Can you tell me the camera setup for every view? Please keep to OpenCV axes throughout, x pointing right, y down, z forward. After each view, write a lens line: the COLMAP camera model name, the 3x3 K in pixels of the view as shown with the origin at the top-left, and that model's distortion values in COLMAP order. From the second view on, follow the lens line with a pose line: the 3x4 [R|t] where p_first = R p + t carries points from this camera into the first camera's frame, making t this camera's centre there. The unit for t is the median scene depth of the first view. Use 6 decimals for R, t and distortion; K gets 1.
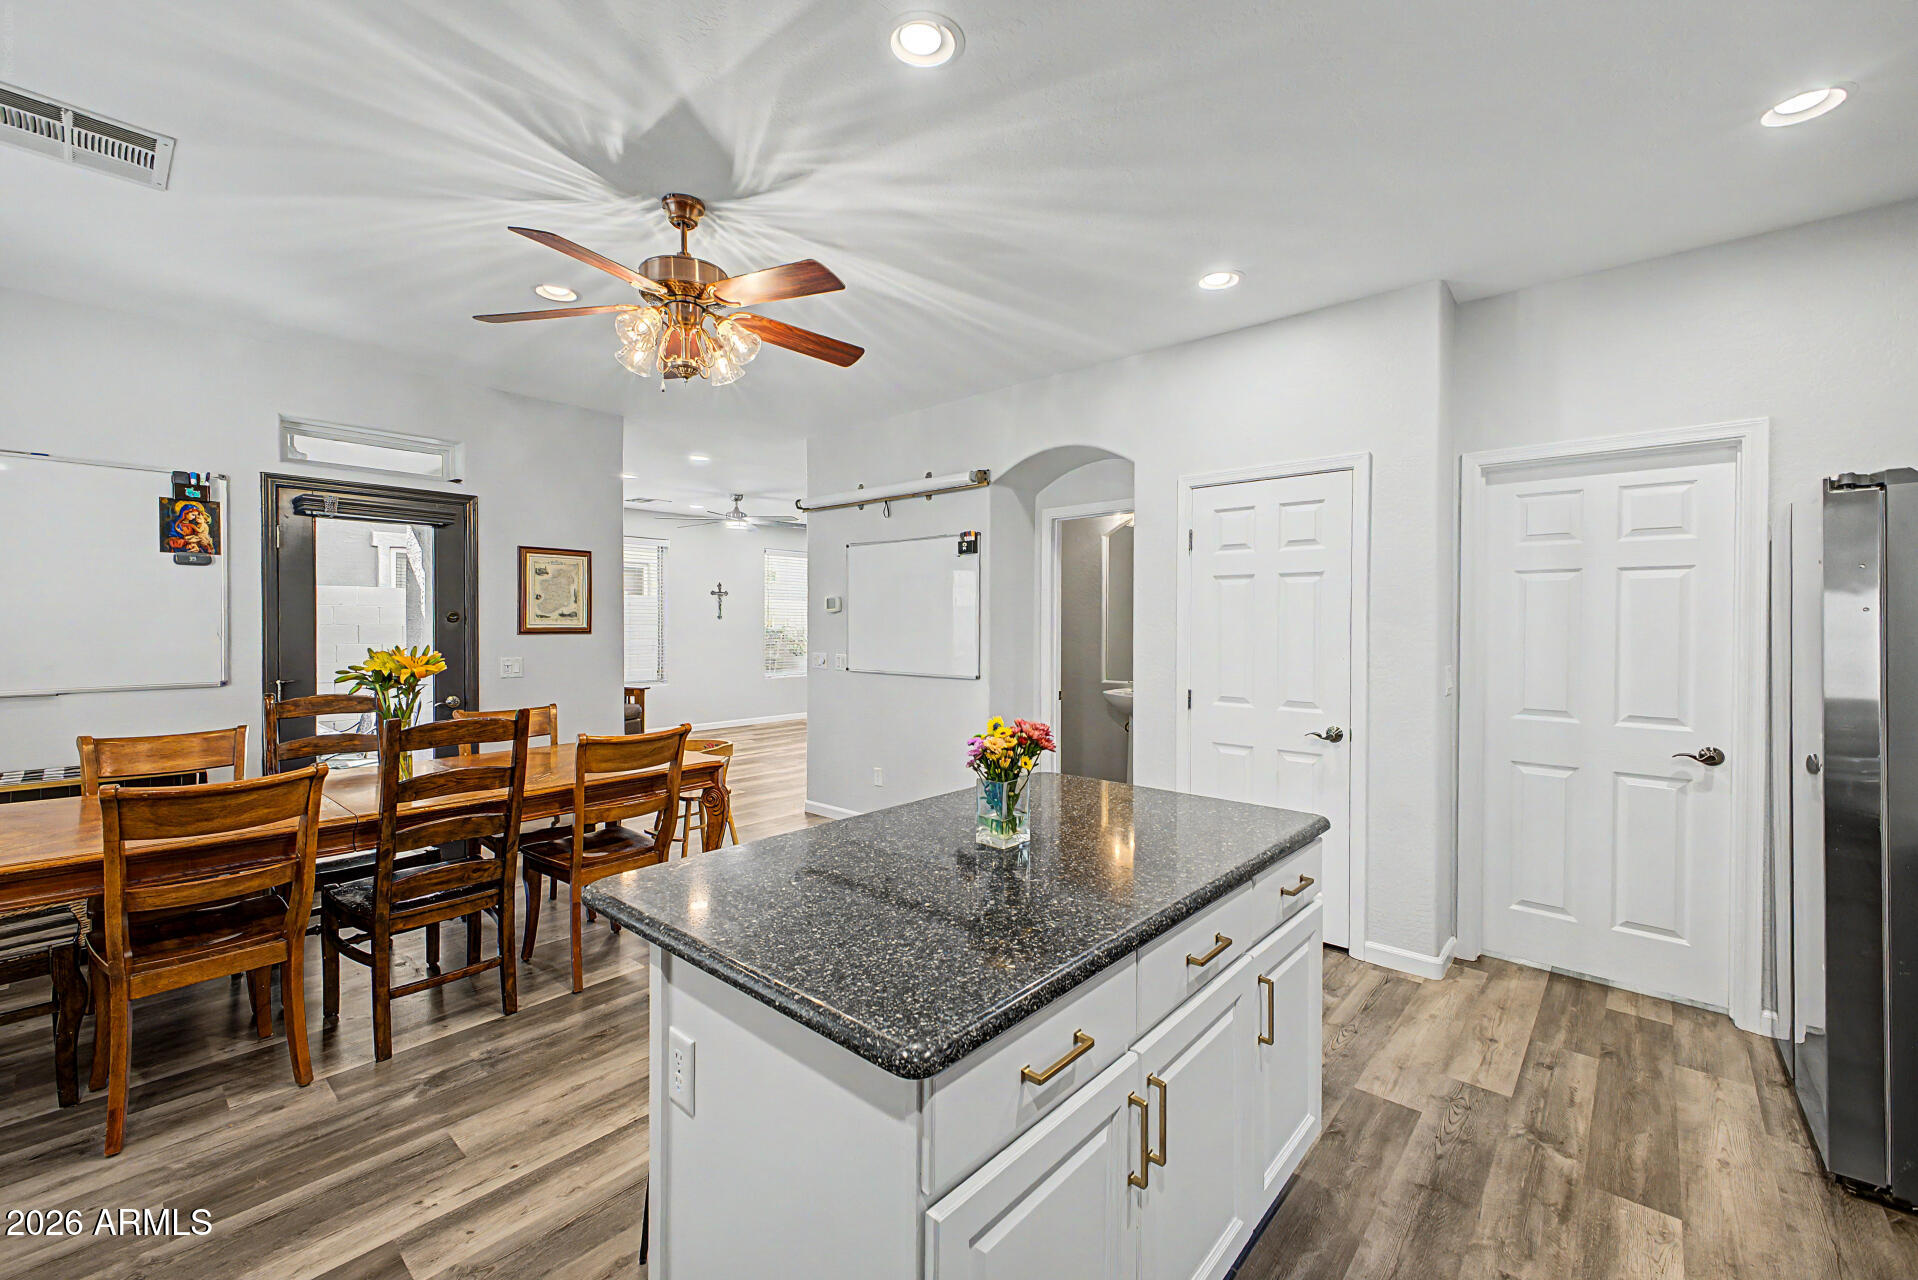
lens RADIAL K [[763.1, 0, 965.1], [0, 763.1, 639.7], [0, 0, 1]] dist [0.014542, -0.003917]
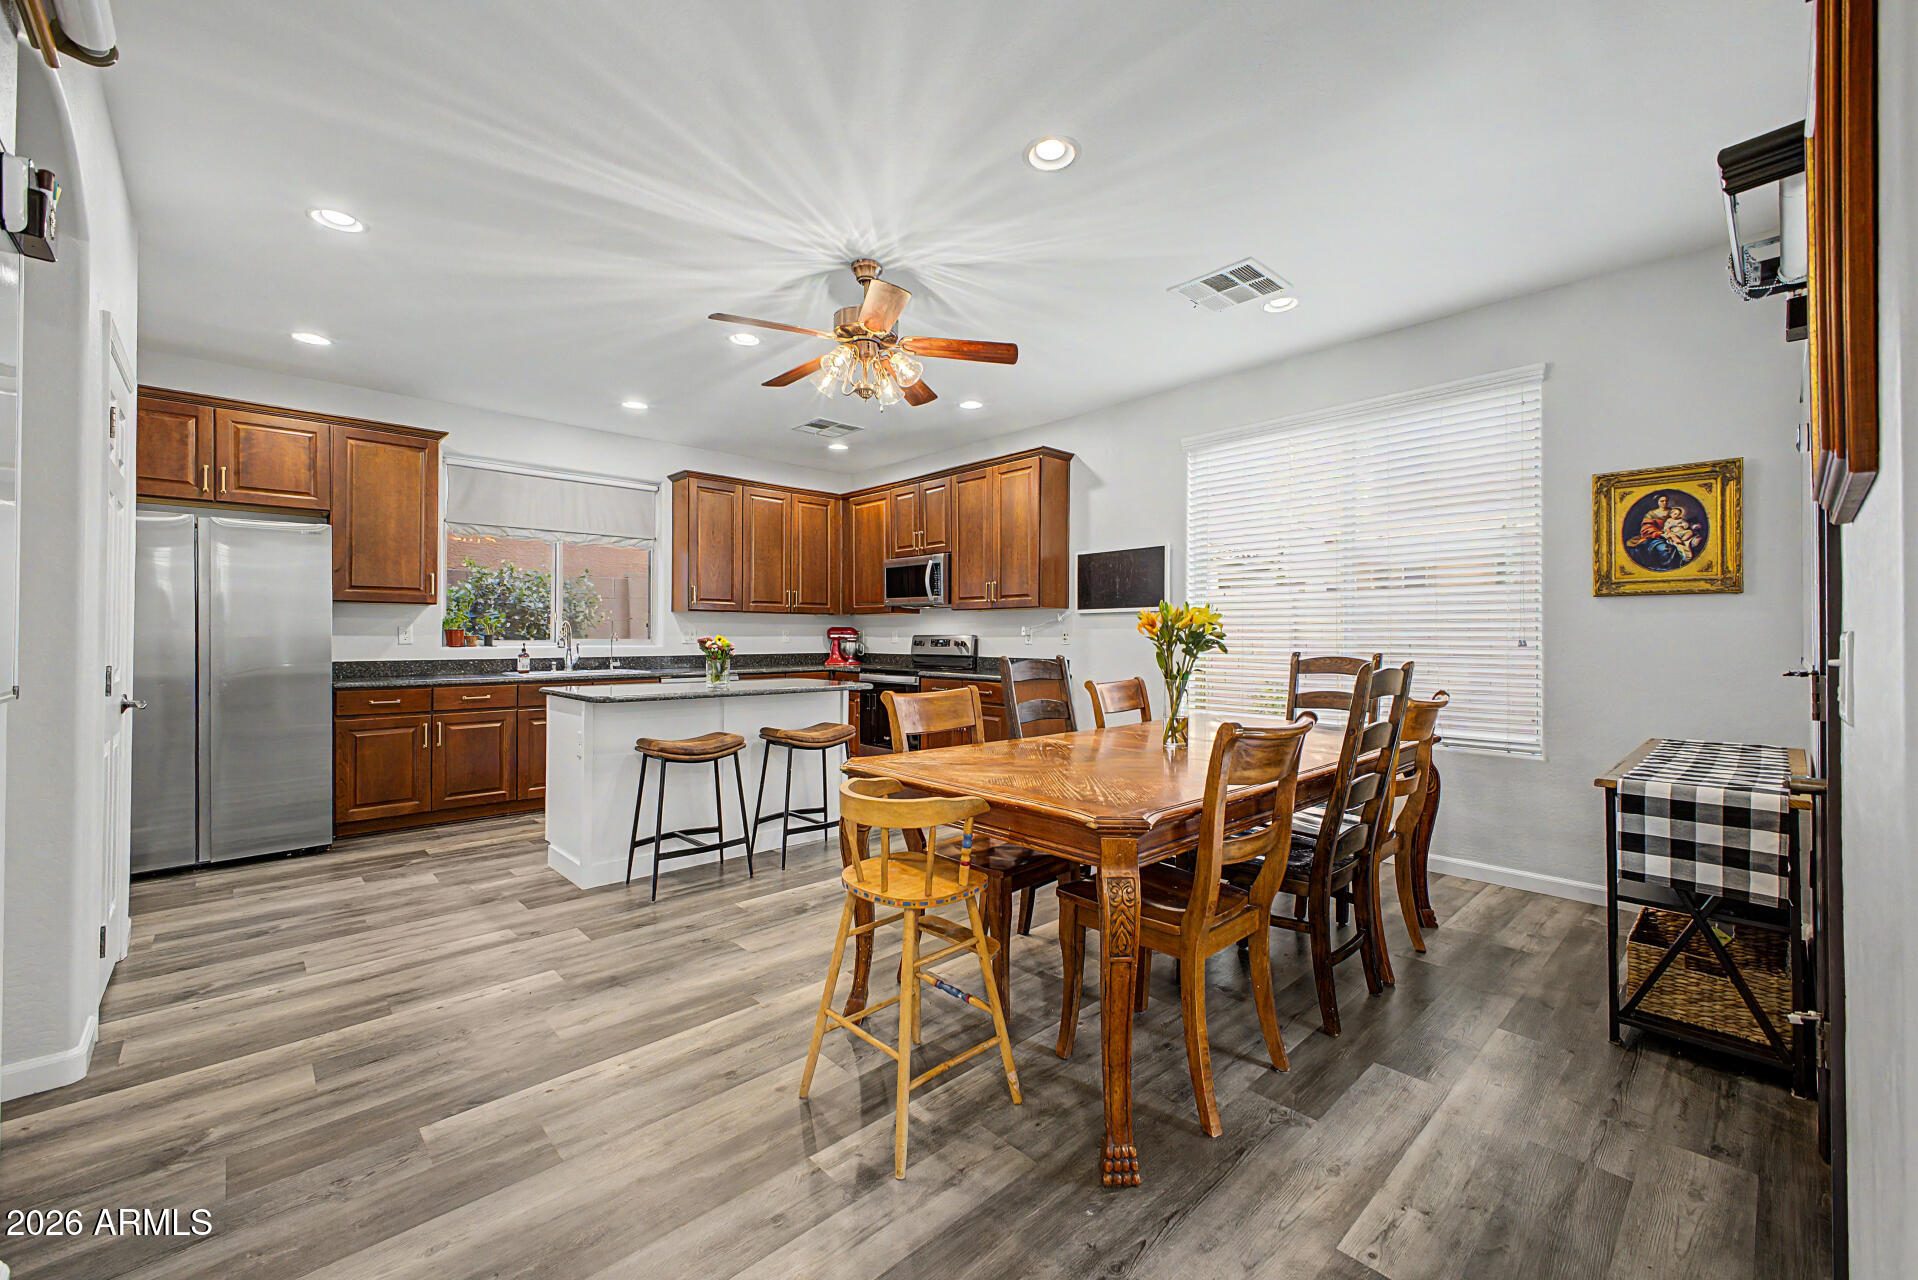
lens RADIAL K [[763.1, 0, 962.4], [0, 763.1, 627.8], [0, 0, 1]] dist [0.014542, -0.003917]
pose [[-0.995909, -0.005933, 0.090165, -0.497806], [-0.005707, 0.999980, 0.002765, 0.035507], [-0.090180, 0.002239, -0.995923, 1.748773]]
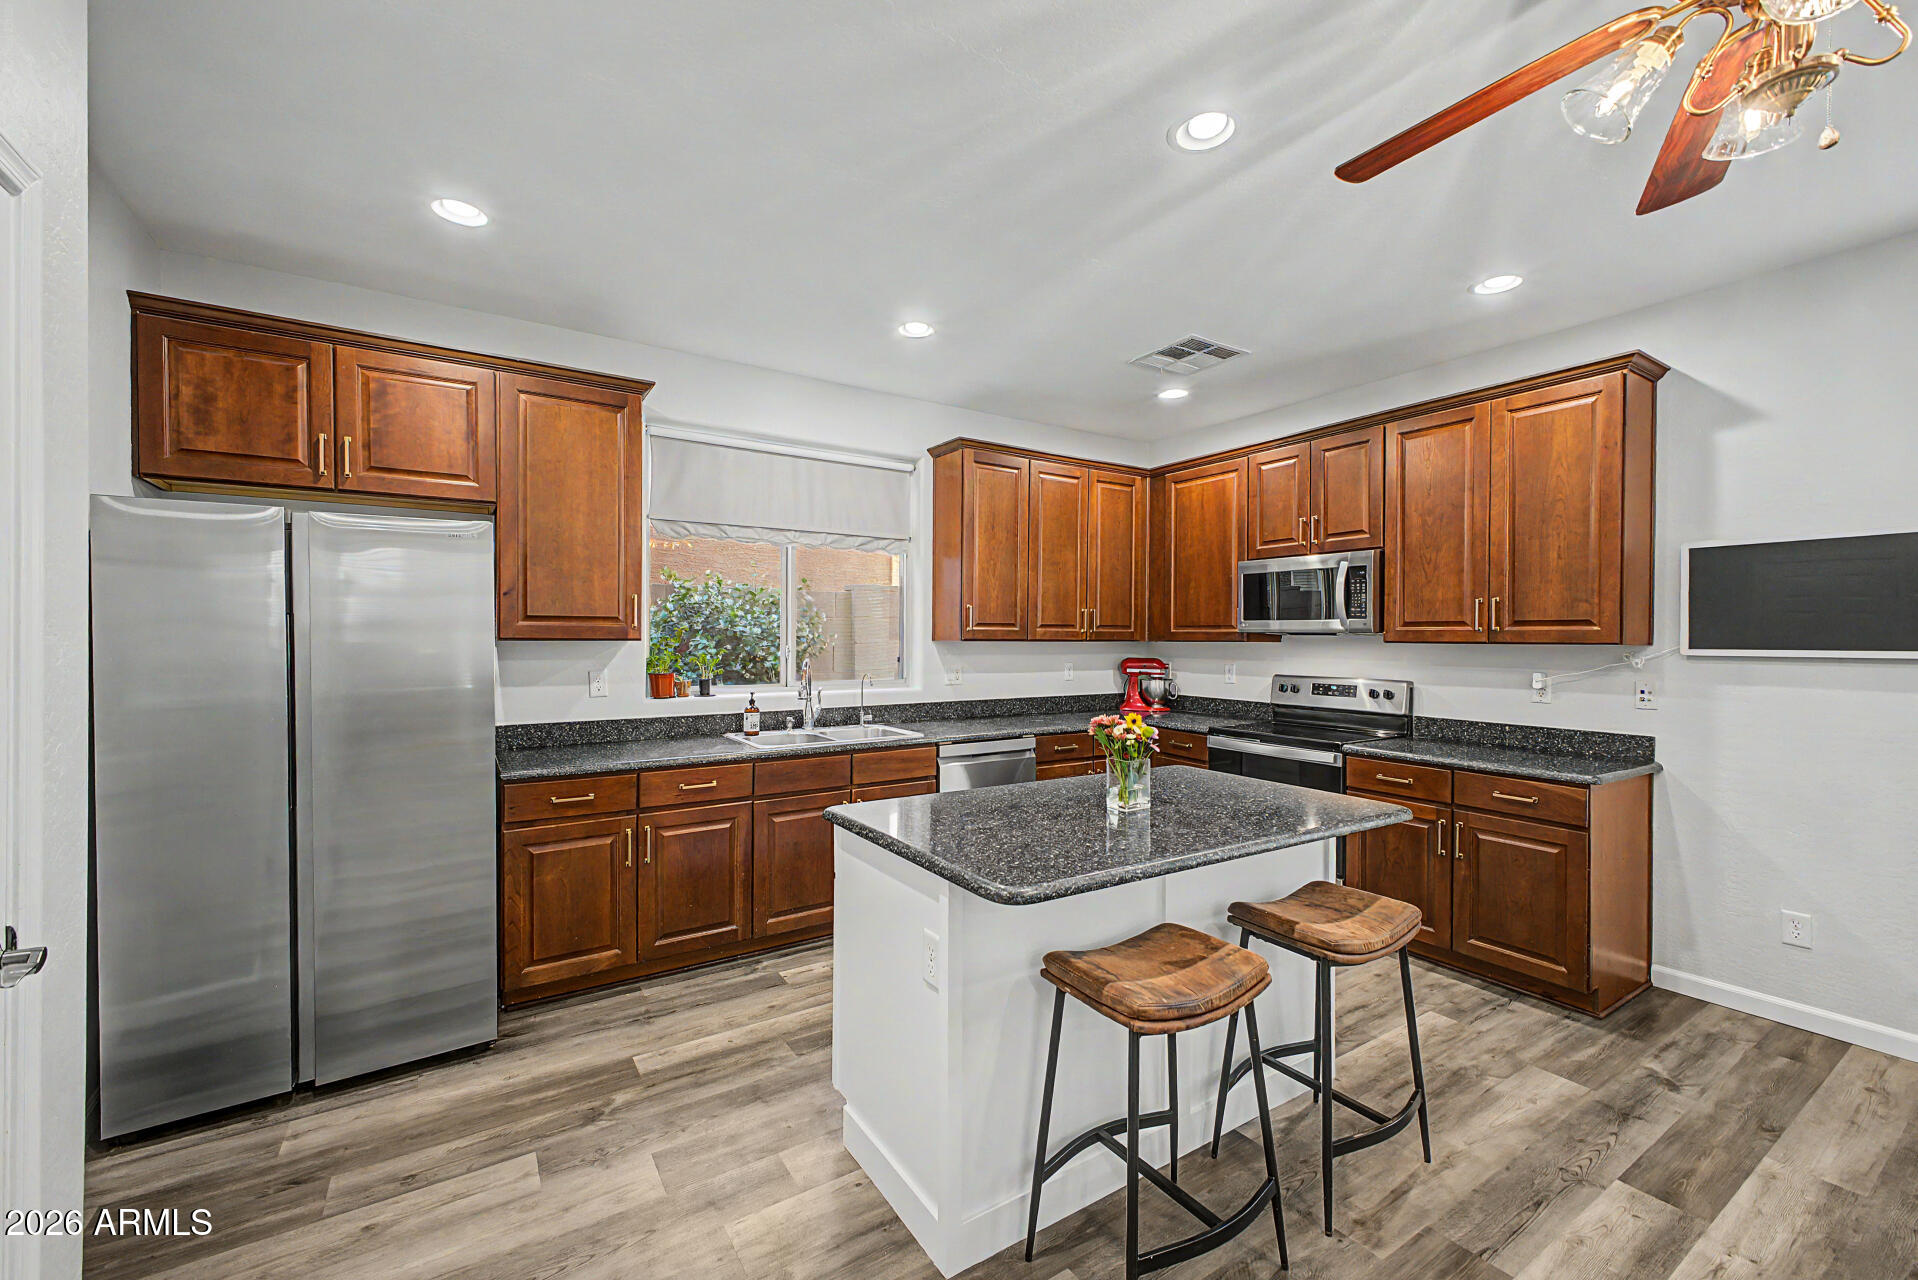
lens RADIAL K [[763.1, 0, 960.3], [0, 763.1, 638.6], [0, 0, 1]] dist [0.014542, -0.003917]
pose [[-0.963895, -0.010463, 0.266078, -0.009109], [-0.005798, 0.999815, 0.018314, -0.023843], [-0.266221, 0.016110, -0.963777, 1.201395]]
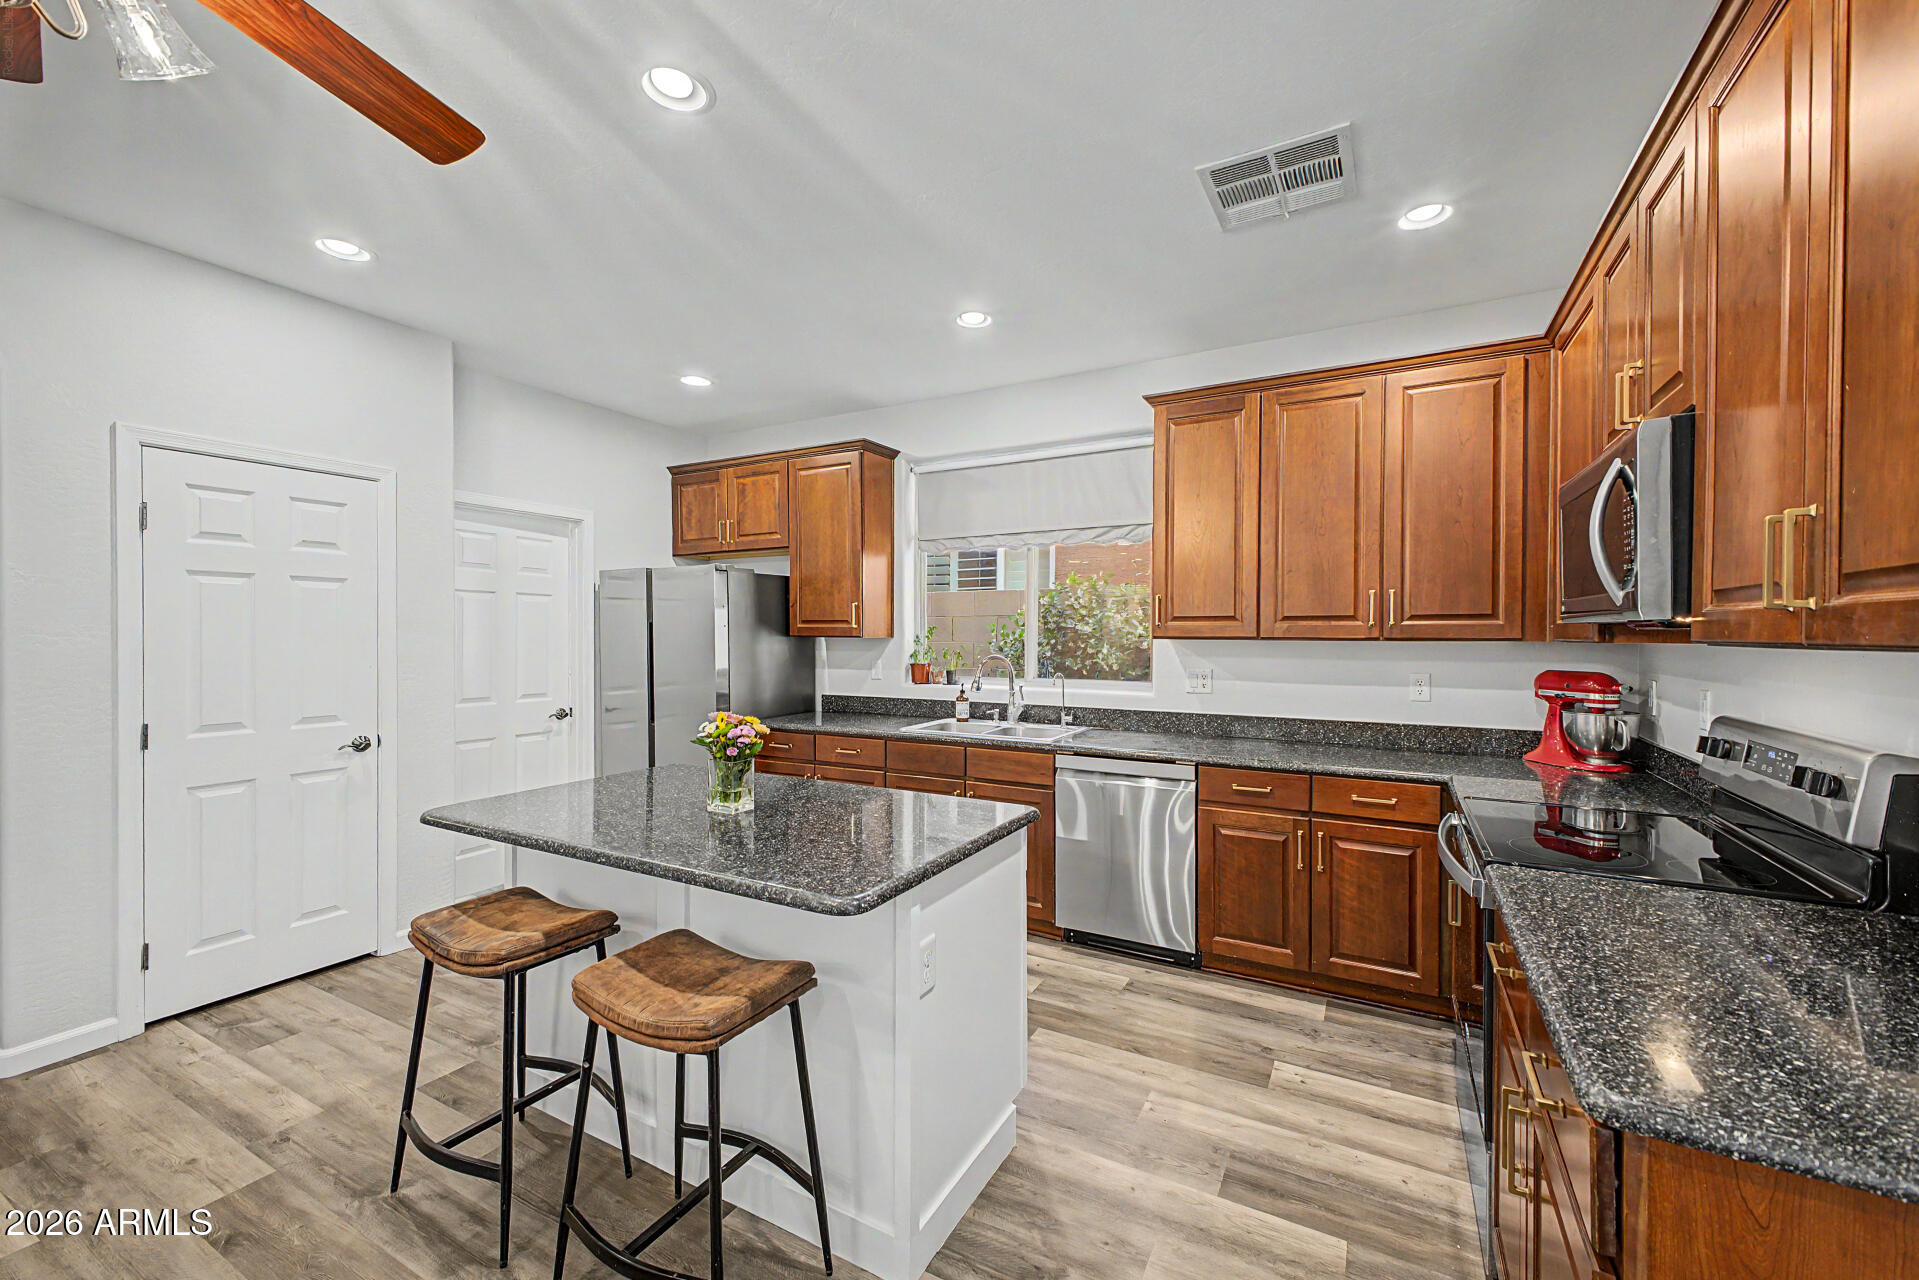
lens RADIAL K [[763.5, 0, 952.7], [0, 763.5, 636.5], [0, 0, 1]] dist [0.014542, -0.003917]
pose [[-0.218628, -0.015673, 0.975682, -0.658500], [0.013687, 0.999723, 0.019126, -0.025152], [-0.975712, 0.017536, -0.218353, 0.478602]]
